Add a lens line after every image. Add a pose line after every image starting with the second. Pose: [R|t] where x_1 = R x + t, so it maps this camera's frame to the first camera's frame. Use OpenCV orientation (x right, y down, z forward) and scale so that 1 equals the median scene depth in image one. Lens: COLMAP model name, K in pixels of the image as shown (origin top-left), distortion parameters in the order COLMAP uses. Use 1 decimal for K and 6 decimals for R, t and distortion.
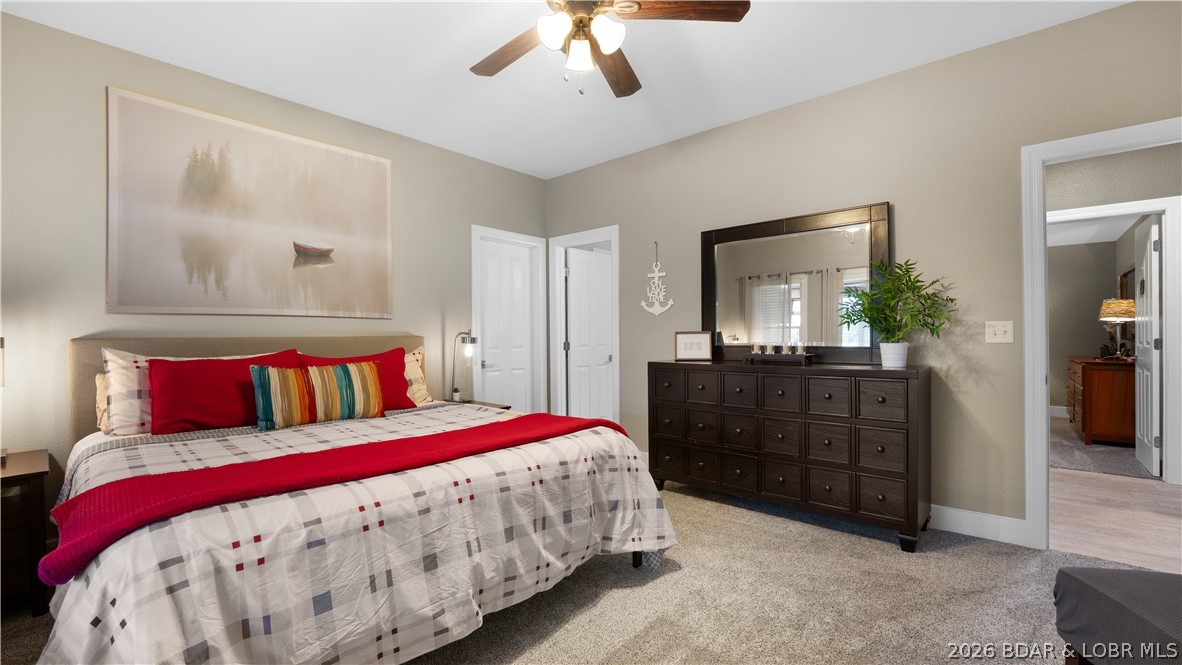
lens RADIAL K [[486.2, 0, 548.2], [0, 486.2, 337.5], [0, 0, 1]] dist [-0.031739, 0.000033]
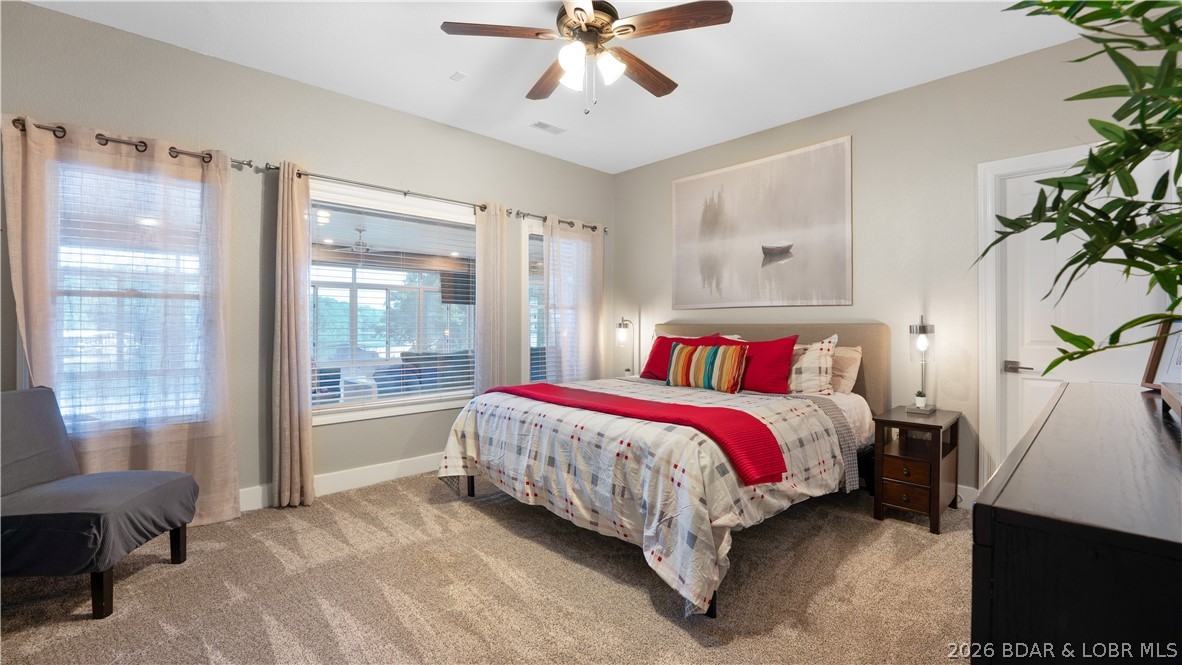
lens RADIAL K [[497.0, 0, 596.9], [0, 497.0, 324.8], [0, 0, 1]] dist [-0.060125, 0.013246]
pose [[-0.035811, 0.004371, -0.999349, 0.940035], [-0.001791, 0.999989, 0.004438, -0.005181], [0.999357, 0.001949, -0.035803, 0.805919]]
